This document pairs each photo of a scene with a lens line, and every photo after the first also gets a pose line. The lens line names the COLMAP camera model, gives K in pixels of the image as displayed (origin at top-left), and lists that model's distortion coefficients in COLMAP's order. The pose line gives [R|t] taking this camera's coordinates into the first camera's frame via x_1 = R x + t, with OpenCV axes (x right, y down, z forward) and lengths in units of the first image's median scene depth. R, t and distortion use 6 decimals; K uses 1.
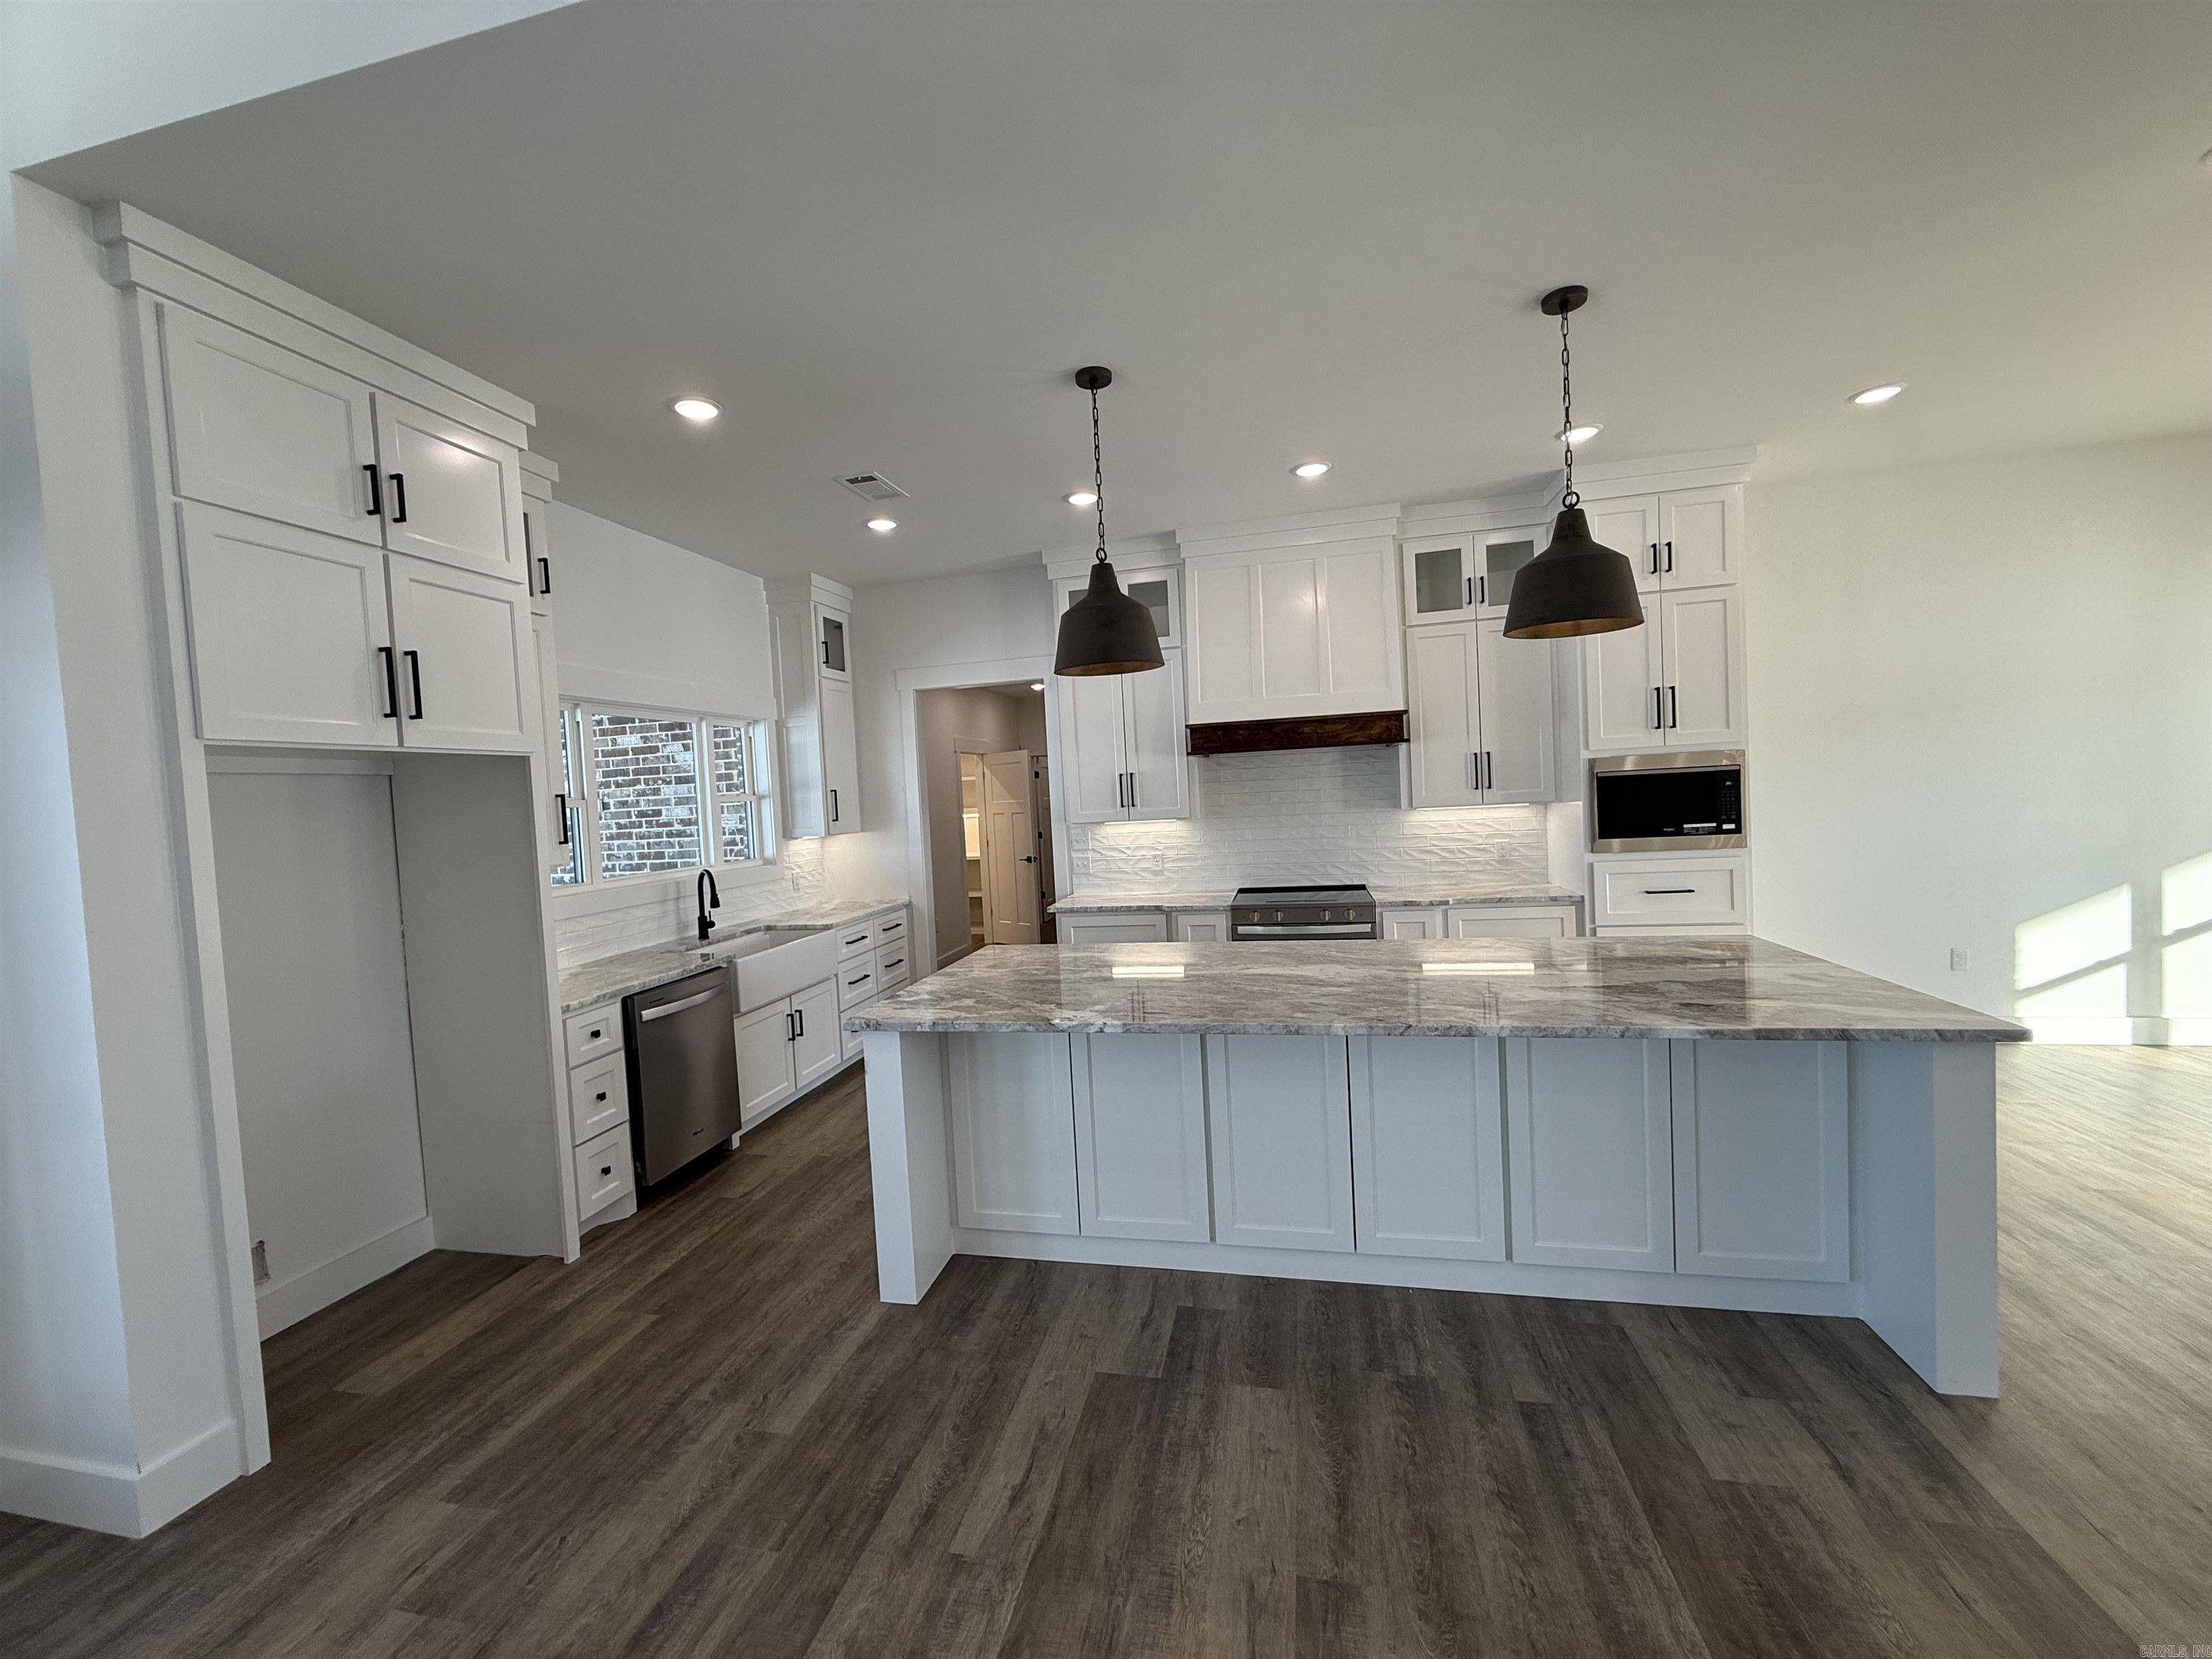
lens RADIAL K [[878.5, 0, 1097.1], [0, 878.5, 829.8], [0, 0, 1]] dist [0.000384, -0.000423]
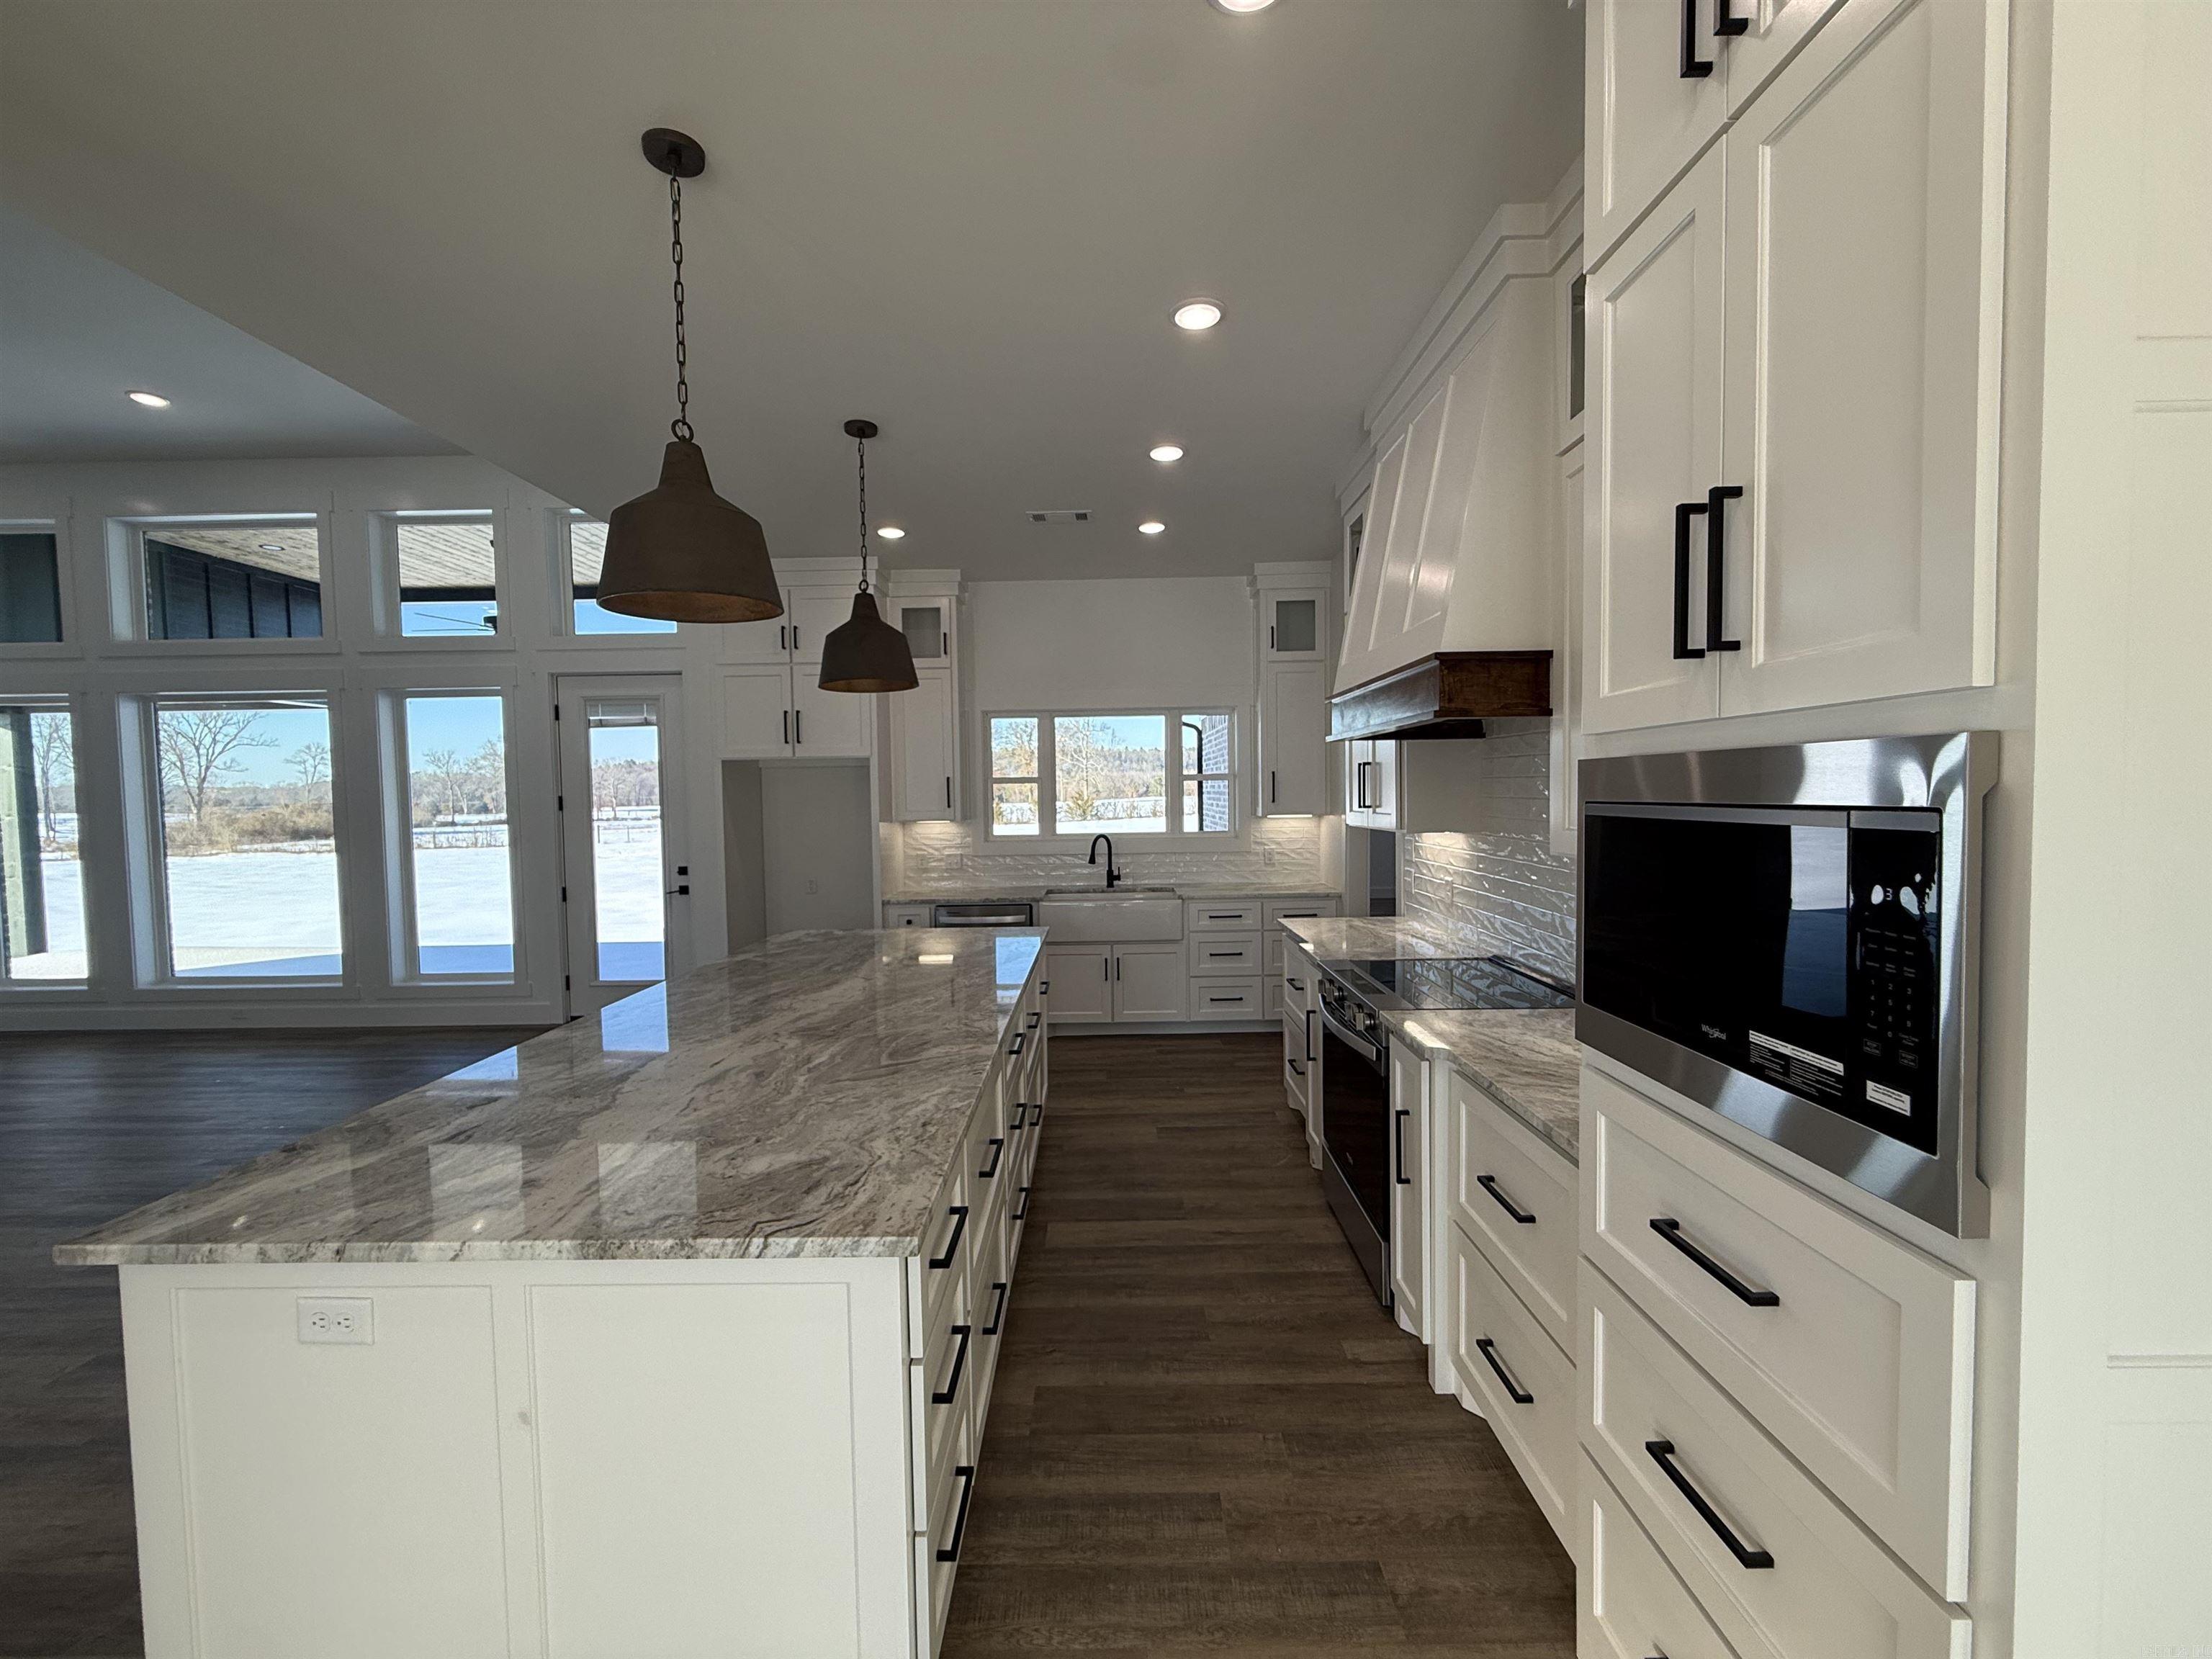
lens RADIAL K [[878.5, 0, 1100.1], [0, 878.5, 827.4], [0, 0, 1]] dist [0.000384, -0.000423]
pose [[0.218025, 0.089334, -0.971846, 1.284434], [-0.036683, 0.995848, 0.083310, -0.114796], [0.975254, 0.017487, 0.220397, 1.131491]]
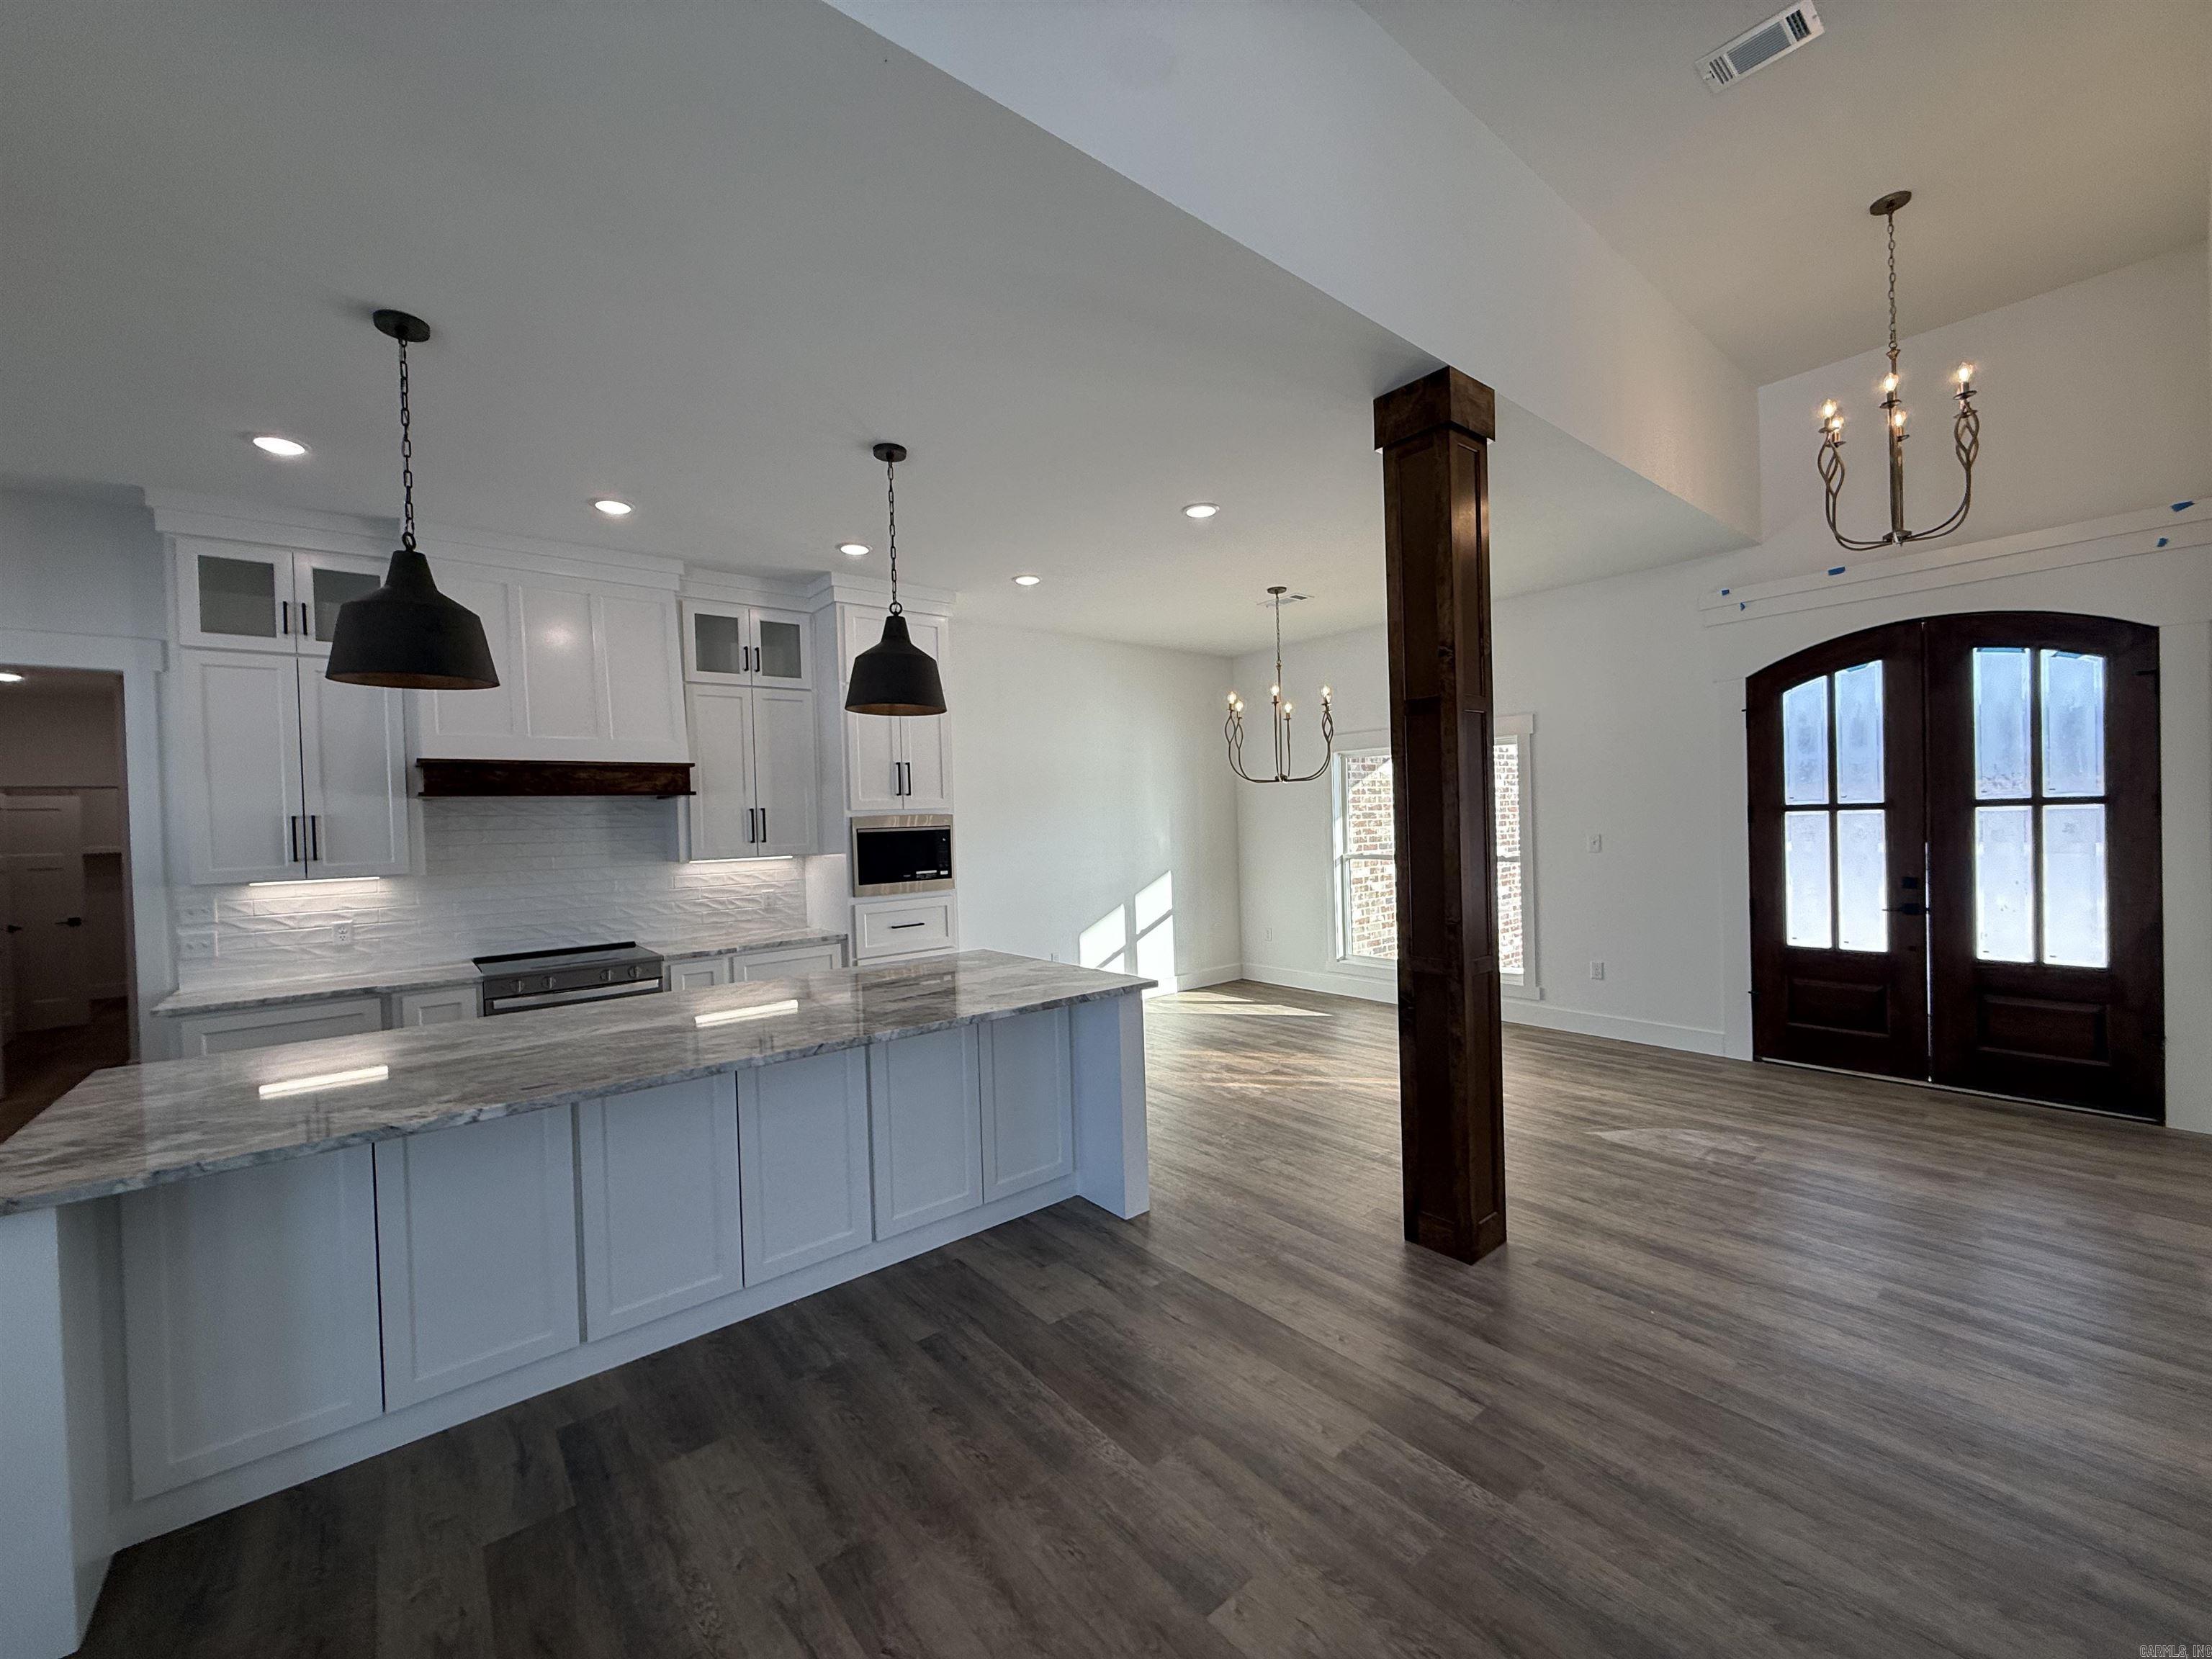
lens RADIAL K [[878.5, 0, 1099.0], [0, 878.5, 830.1], [0, 0, 1]] dist [0.000384, -0.000423]
pose [[0.613584, 0.025249, 0.789226, -0.255768], [0.031914, 0.997879, -0.056735, 0.021133], [-0.788985, 0.059999, 0.611476, 0.019413]]
